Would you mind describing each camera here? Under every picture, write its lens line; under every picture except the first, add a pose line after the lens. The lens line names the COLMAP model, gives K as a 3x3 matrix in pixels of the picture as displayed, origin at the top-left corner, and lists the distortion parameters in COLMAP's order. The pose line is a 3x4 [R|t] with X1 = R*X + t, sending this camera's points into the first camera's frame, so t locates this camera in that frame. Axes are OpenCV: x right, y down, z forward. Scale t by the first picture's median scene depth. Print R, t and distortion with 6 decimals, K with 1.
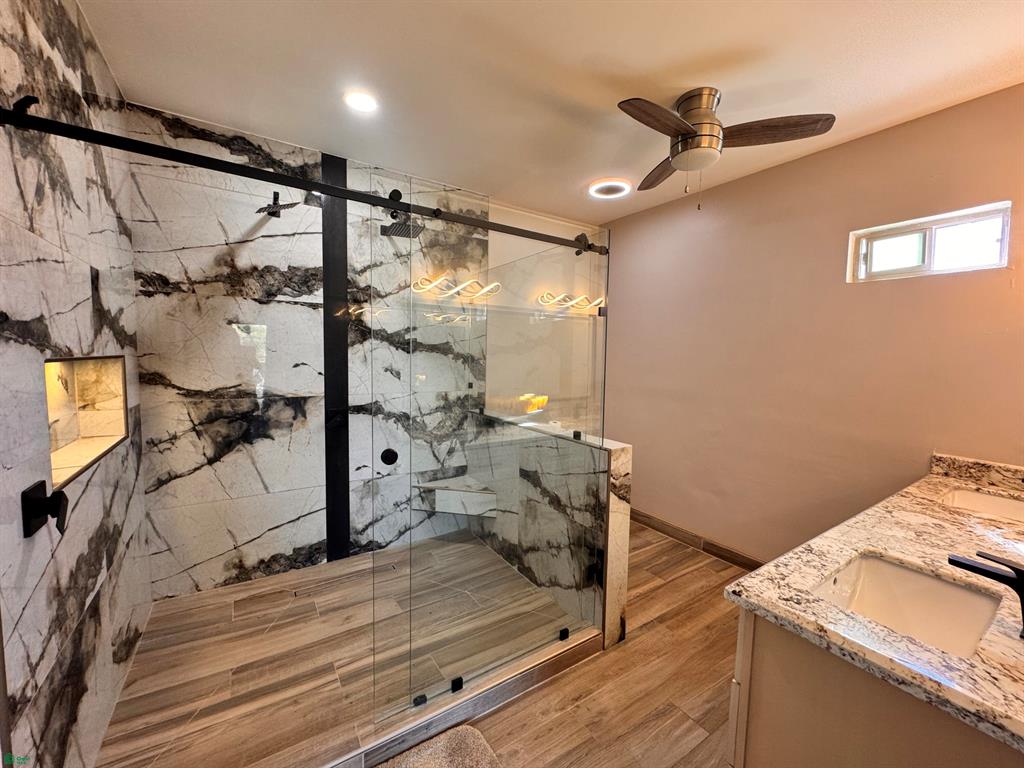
lens RADIAL K [[409.8, 0, 514.6], [0, 409.8, 382.5], [0, 0, 1]] dist [-0.001379, 0.000615]
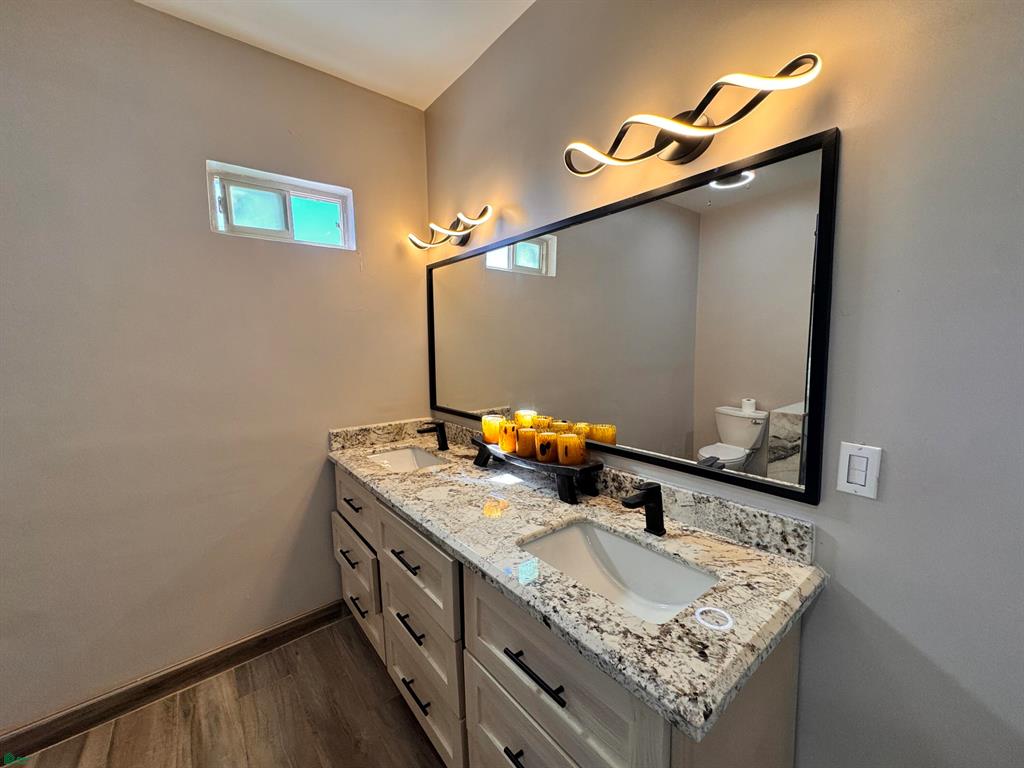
lens RADIAL K [[409.8, 0, 511.6], [0, 409.8, 383.1], [0, 0, 1]] dist [-0.001379, 0.000615]
pose [[-0.083407, -0.115489, 0.989801, 0.018177], [0.087513, 0.988575, 0.122721, -0.020946], [-0.992666, 0.096856, -0.072347, 0.557286]]
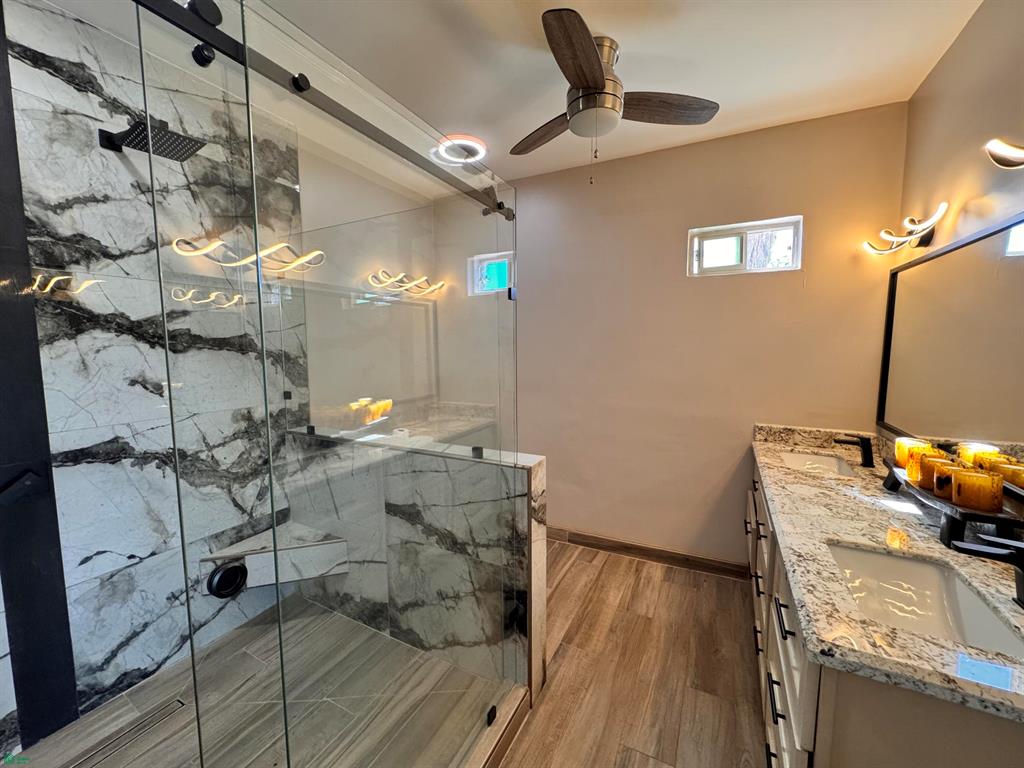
lens RADIAL K [[409.8, 0, 513.2], [0, 409.8, 382.1], [0, 0, 1]] dist [-0.001379, 0.000615]
pose [[0.874083, -0.067250, 0.481099, -0.143987], [0.054665, 0.997697, 0.040144, -0.030712], [-0.482691, -0.008790, 0.875746, 0.265026]]
